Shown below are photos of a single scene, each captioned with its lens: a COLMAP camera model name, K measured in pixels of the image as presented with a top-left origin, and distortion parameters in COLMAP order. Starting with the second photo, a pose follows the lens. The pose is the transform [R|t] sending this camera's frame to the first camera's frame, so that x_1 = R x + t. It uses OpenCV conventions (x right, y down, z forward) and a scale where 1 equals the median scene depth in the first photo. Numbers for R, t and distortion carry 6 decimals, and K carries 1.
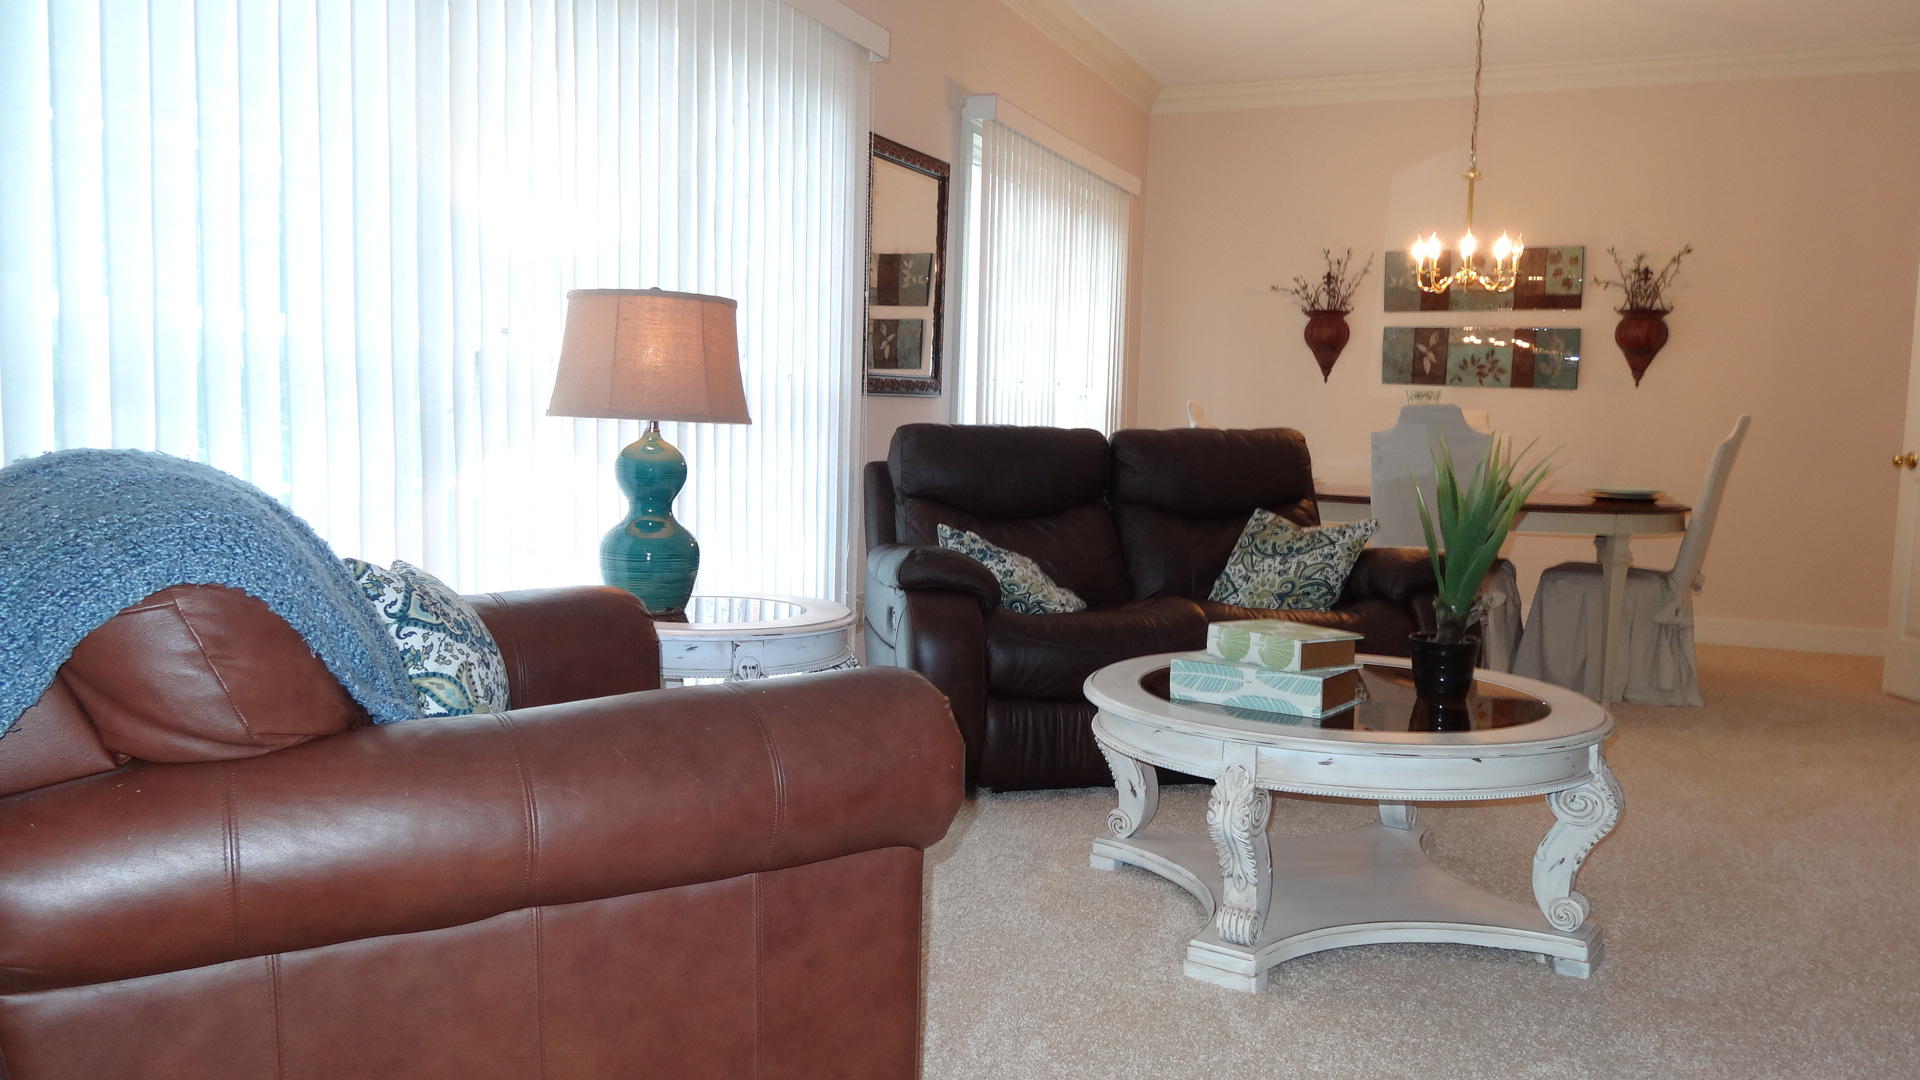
lens RADIAL K [[1409.8, 0, 958.5], [0, 1409.8, 537.7], [0, 0, 1]] dist [-0.002899, 0.001296]
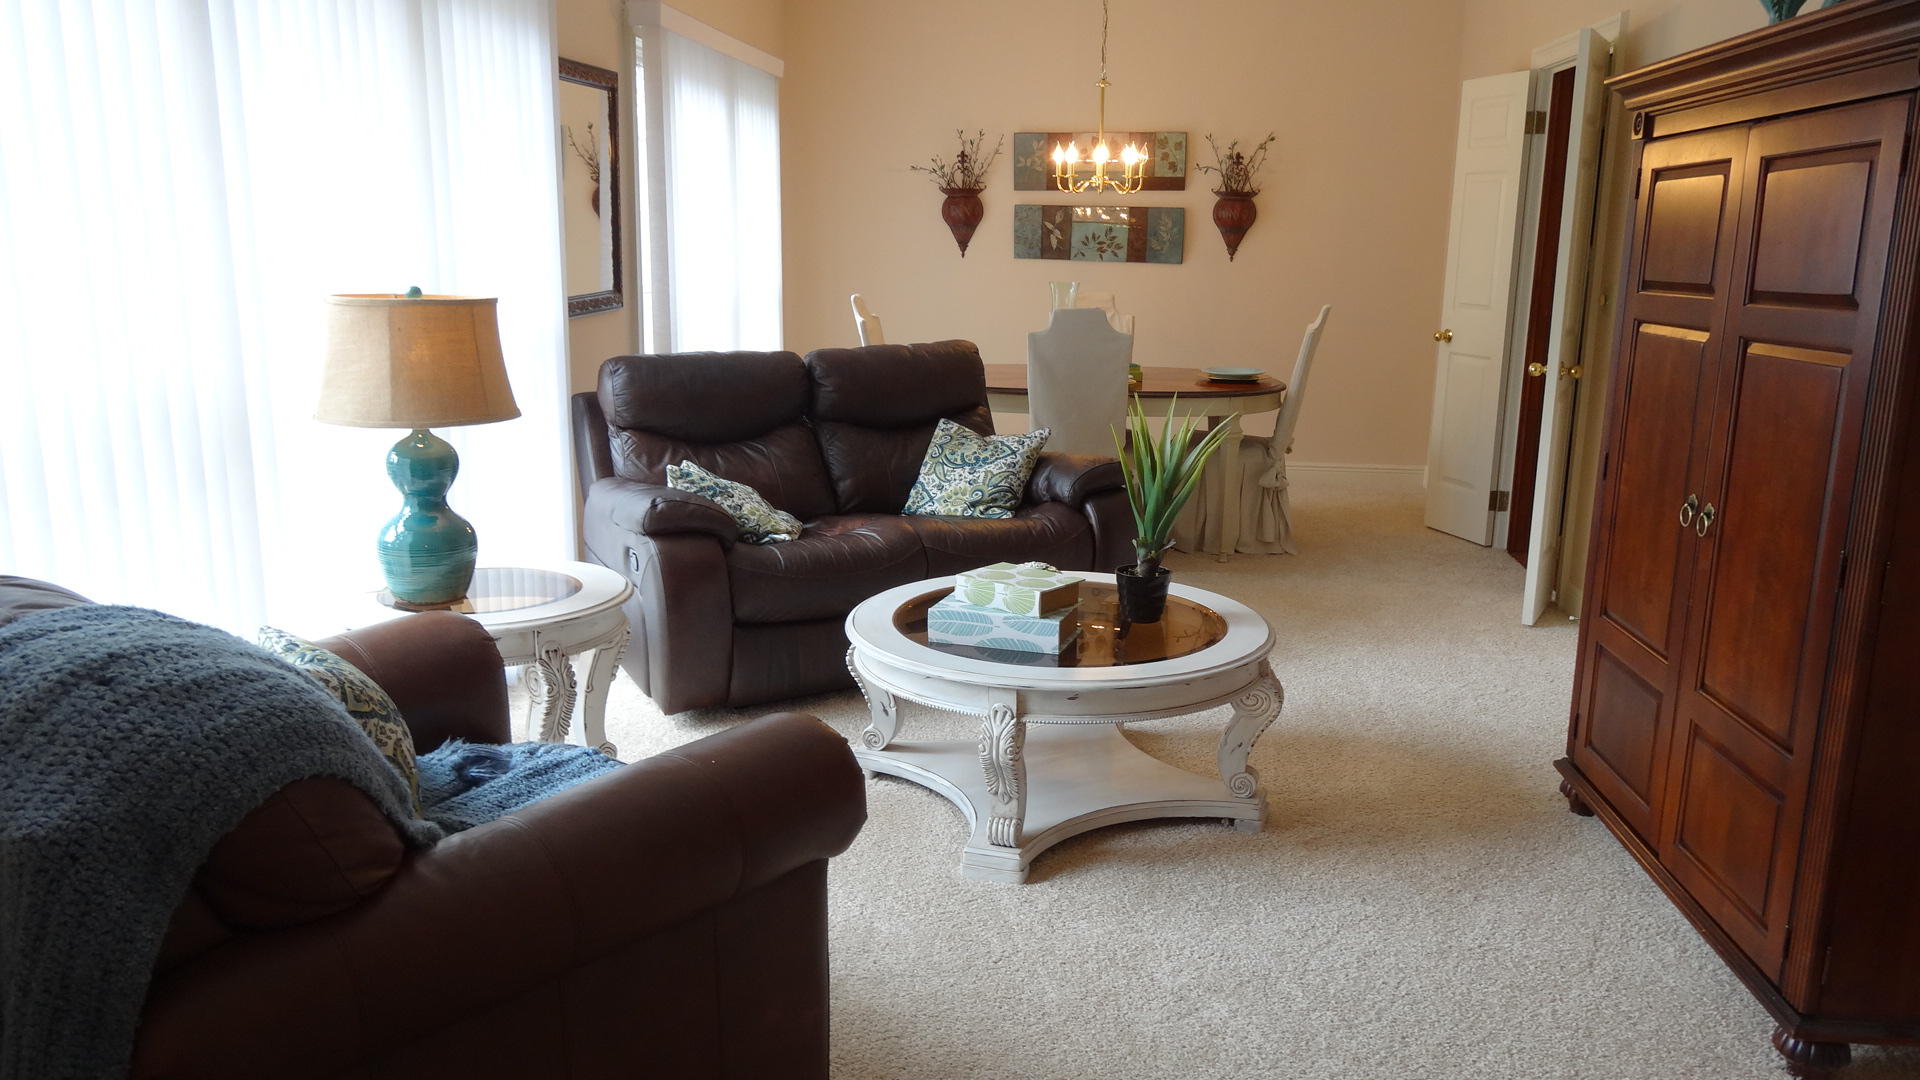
lens RADIAL K [[1409.8, 0, 963.0], [0, 1409.8, 545.2], [0, 0, 1]] dist [-0.002899, 0.001296]
pose [[0.957778, -0.076946, 0.277021, -0.081417], [0.037682, 0.988806, 0.144372, -0.077430], [-0.285029, -0.127838, 0.949956, -0.061940]]
